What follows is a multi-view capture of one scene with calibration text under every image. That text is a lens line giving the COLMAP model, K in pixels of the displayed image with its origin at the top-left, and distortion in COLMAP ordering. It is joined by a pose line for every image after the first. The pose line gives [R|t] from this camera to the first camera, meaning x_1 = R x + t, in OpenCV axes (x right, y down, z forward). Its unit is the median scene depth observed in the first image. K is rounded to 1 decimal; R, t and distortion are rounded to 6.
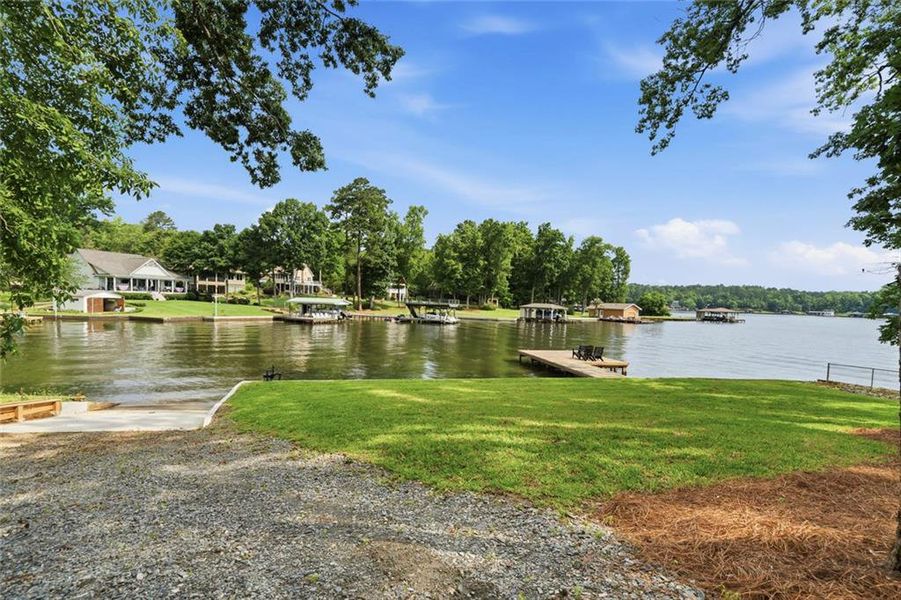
lens RADIAL K [[491.0, 0, 446.3], [0, 491.0, 306.4], [0, 0, 1]] dist [0.004992, -0.000986]
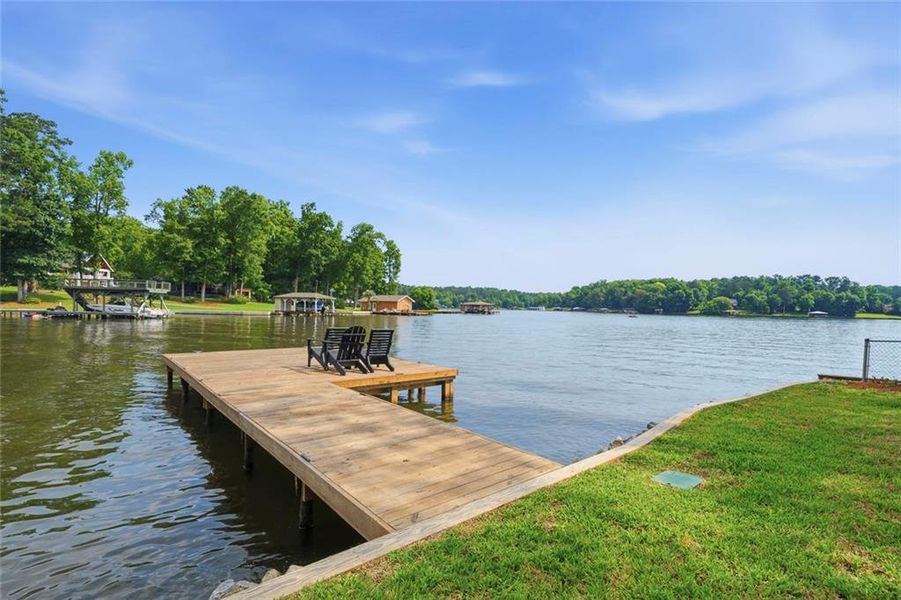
lens RADIAL K [[408.9, 0, 444.6], [0, 408.9, 309.1], [0, 0, 1]] dist [-0.015490, 0.001111]
pose [[0.886413, -0.015934, 0.462621, 0.079740], [0.020253, 0.999785, -0.004370, 0.025487], [-0.462452, 0.013243, 0.886546, 0.264799]]
